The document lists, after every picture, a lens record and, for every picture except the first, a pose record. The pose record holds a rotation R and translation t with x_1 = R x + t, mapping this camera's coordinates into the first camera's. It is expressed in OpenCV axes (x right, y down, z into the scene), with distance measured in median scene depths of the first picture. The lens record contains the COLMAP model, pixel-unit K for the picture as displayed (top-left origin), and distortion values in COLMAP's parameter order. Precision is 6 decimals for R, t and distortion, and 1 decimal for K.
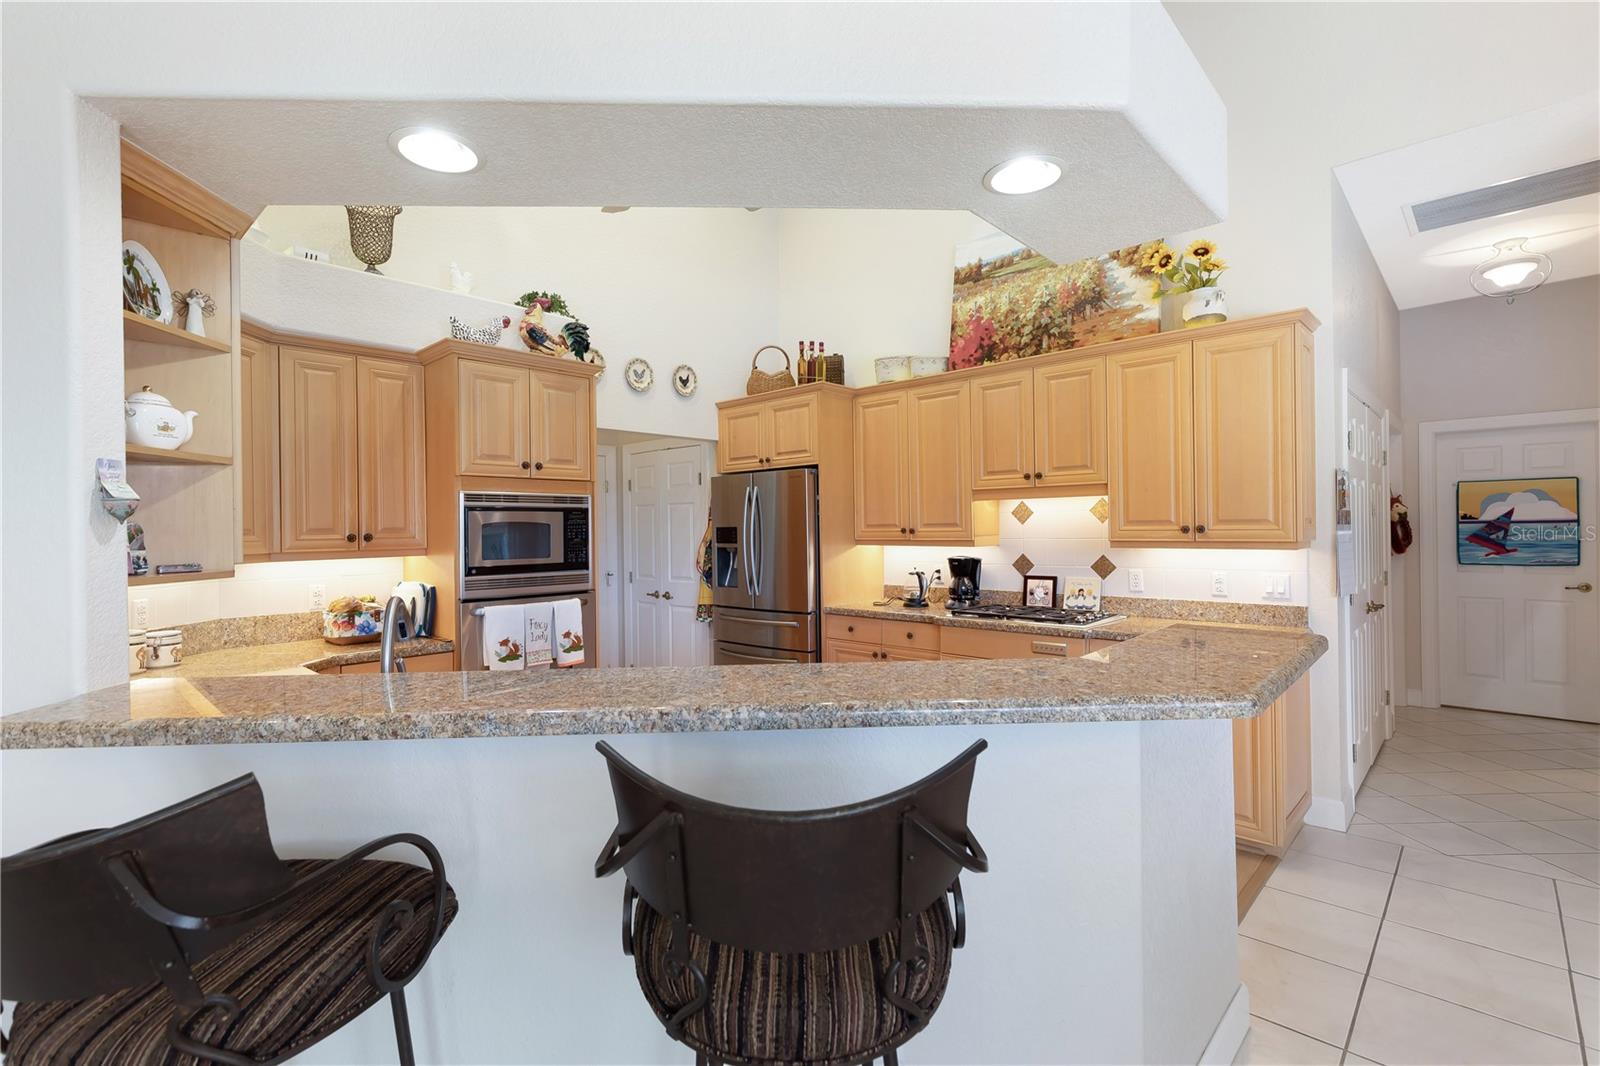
lens RADIAL K [[742.1, 0, 800.0], [0, 742.1, 533.0], [0, 0, 1]] dist [0.020585, -0.000178]
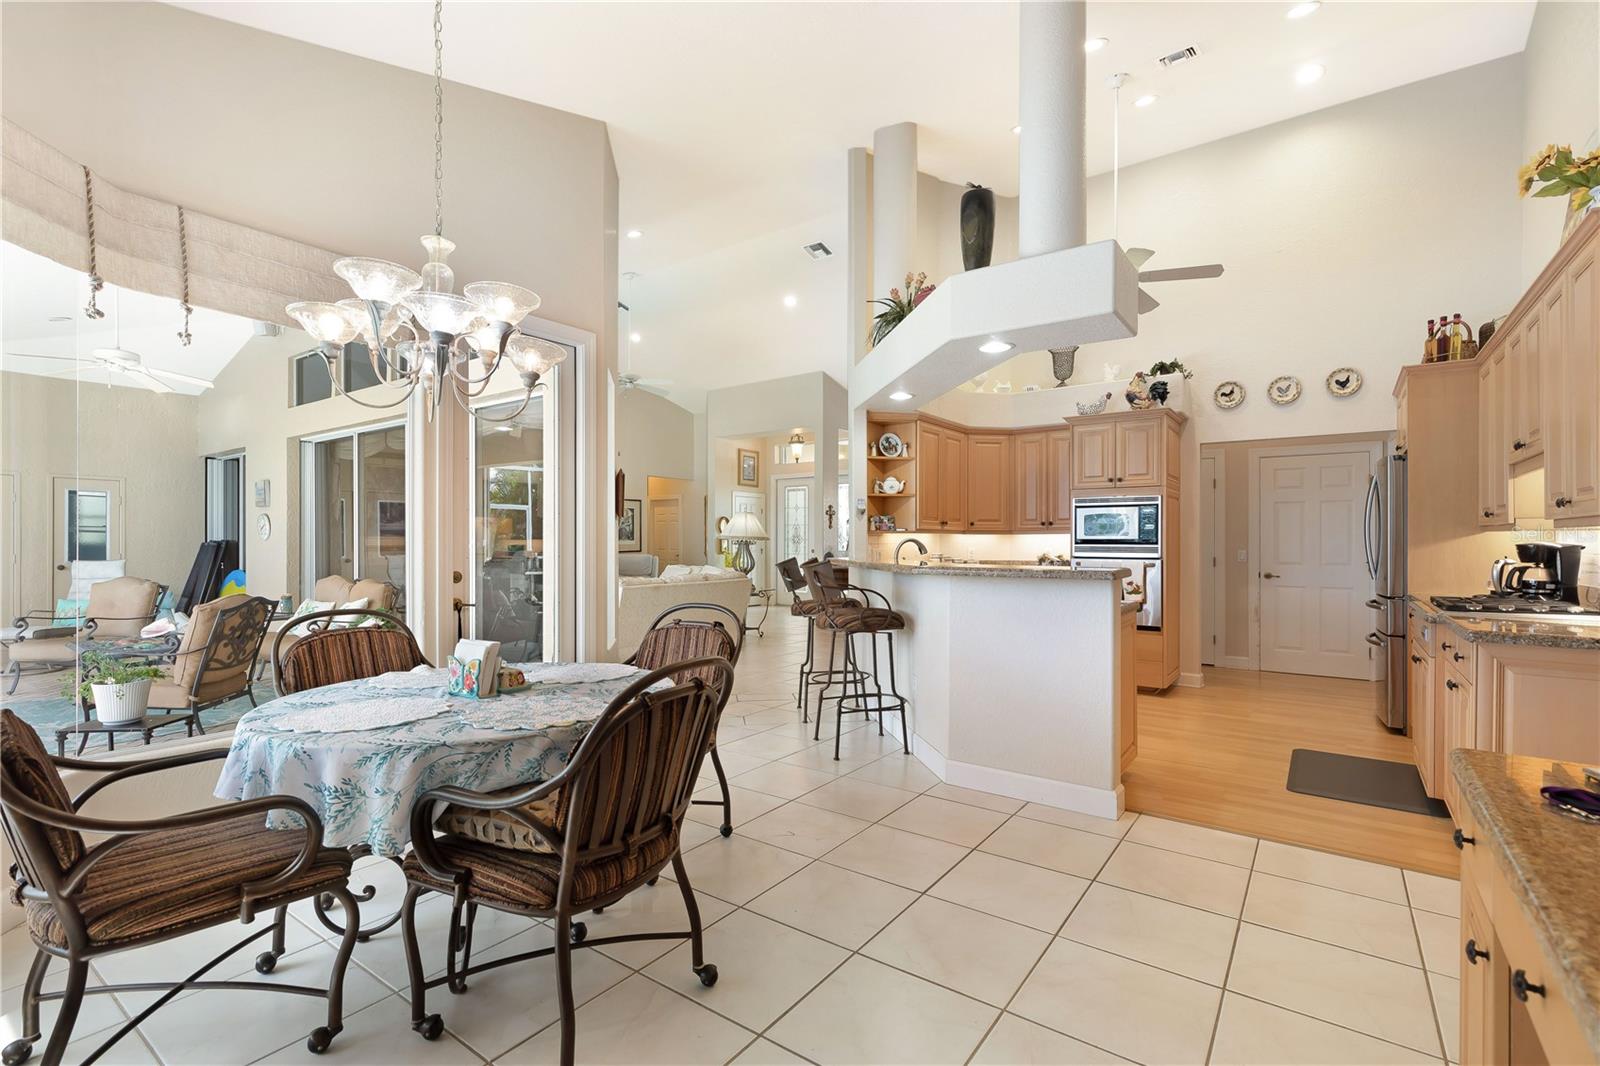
lens RADIAL K [[734.6, 0, 780.1], [0, 734.6, 540.8], [0, 0, 1]] dist [0.002304, 0.000003]
pose [[0.100694, 0.013021, -0.994832, 1.008451], [-0.007545, 0.999896, 0.012324, 0.026508], [0.994889, 0.006265, 0.100782, 0.075835]]
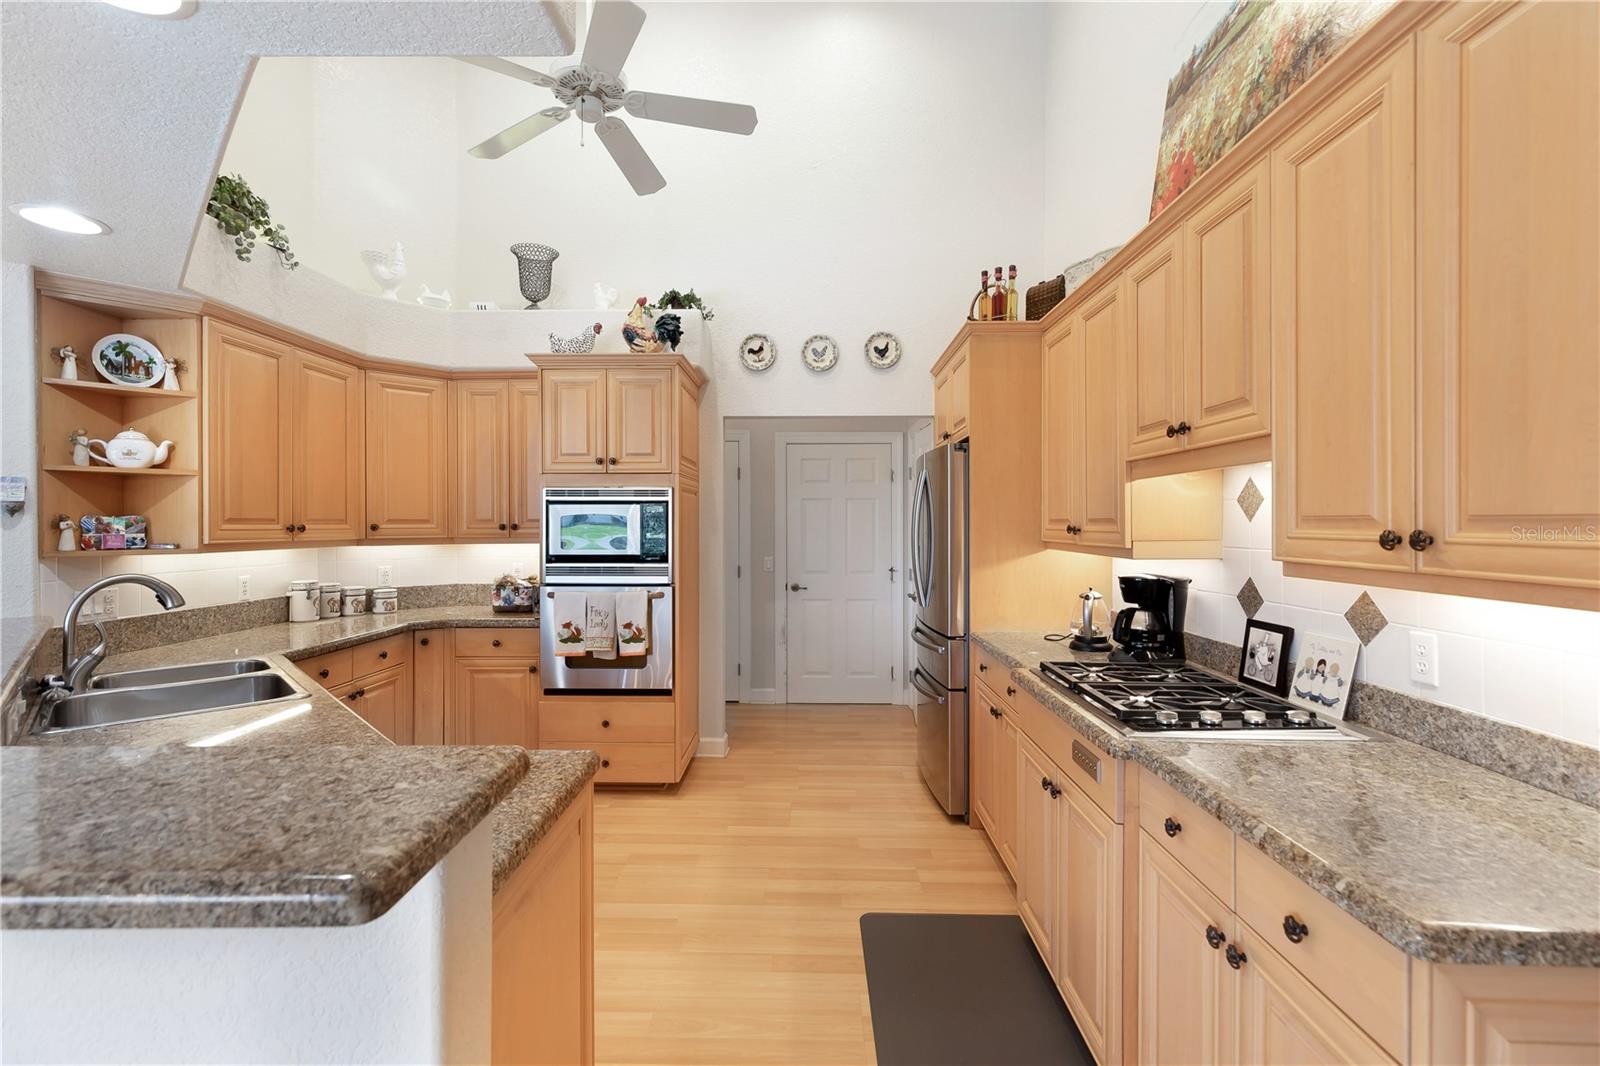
lens RADIAL K [[722.8, 0, 800.0], [0, 722.8, 533.0], [0, 0, 1]] dist [0.002134, -0.000016]
pose [[0.665127, 0.022595, -0.746388, 0.491012], [-0.011901, 0.999736, 0.019659, -0.010079], [0.746636, -0.004193, 0.665220, 0.441347]]
